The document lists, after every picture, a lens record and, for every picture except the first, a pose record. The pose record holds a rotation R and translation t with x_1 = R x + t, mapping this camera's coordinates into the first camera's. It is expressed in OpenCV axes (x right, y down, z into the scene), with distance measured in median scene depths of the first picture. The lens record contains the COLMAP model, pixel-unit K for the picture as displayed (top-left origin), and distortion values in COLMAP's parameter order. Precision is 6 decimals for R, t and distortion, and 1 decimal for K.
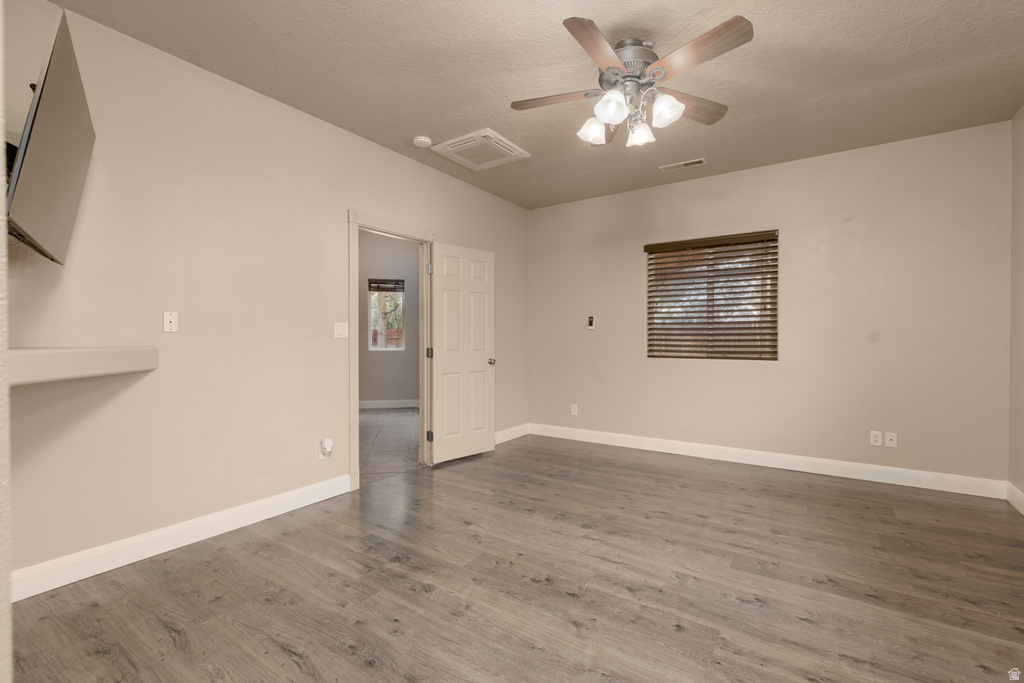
lens RADIAL K [[456.4, 0, 513.7], [0, 456.4, 340.5], [0, 0, 1]] dist [0.005660, -0.000102]
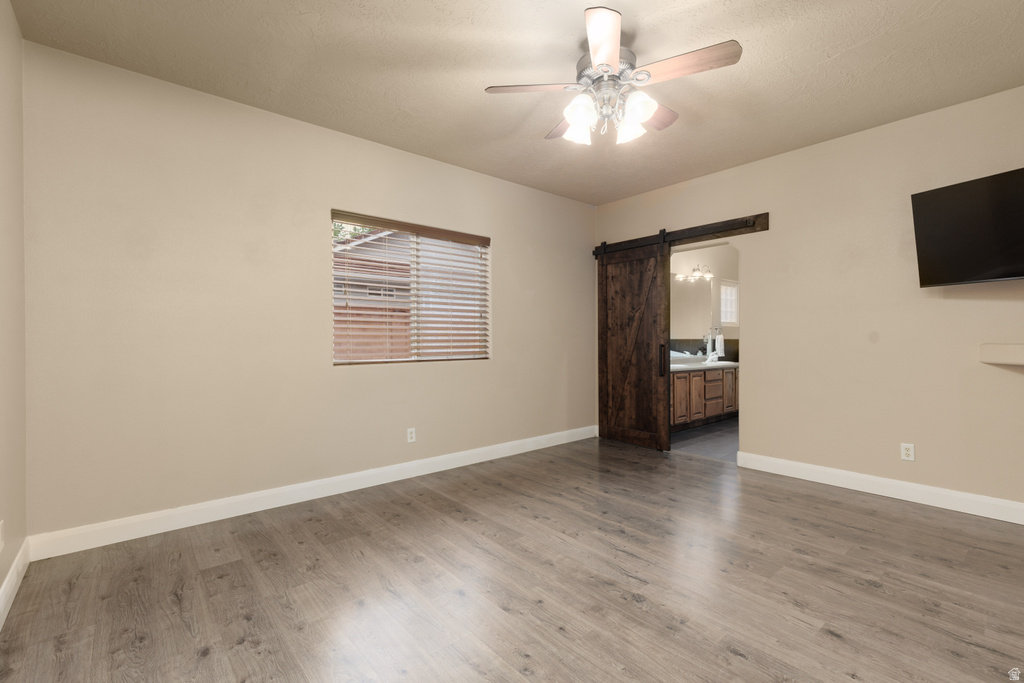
lens RADIAL K [[456.4, 0, 507.5], [0, 456.4, 343.1], [0, 0, 1]] dist [0.005660, -0.000102]
pose [[-0.961105, 0.003432, 0.276163, 0.184351], [0.007391, 0.999884, 0.013296, -0.012054], [-0.276085, 0.014820, -0.961019, 2.059675]]
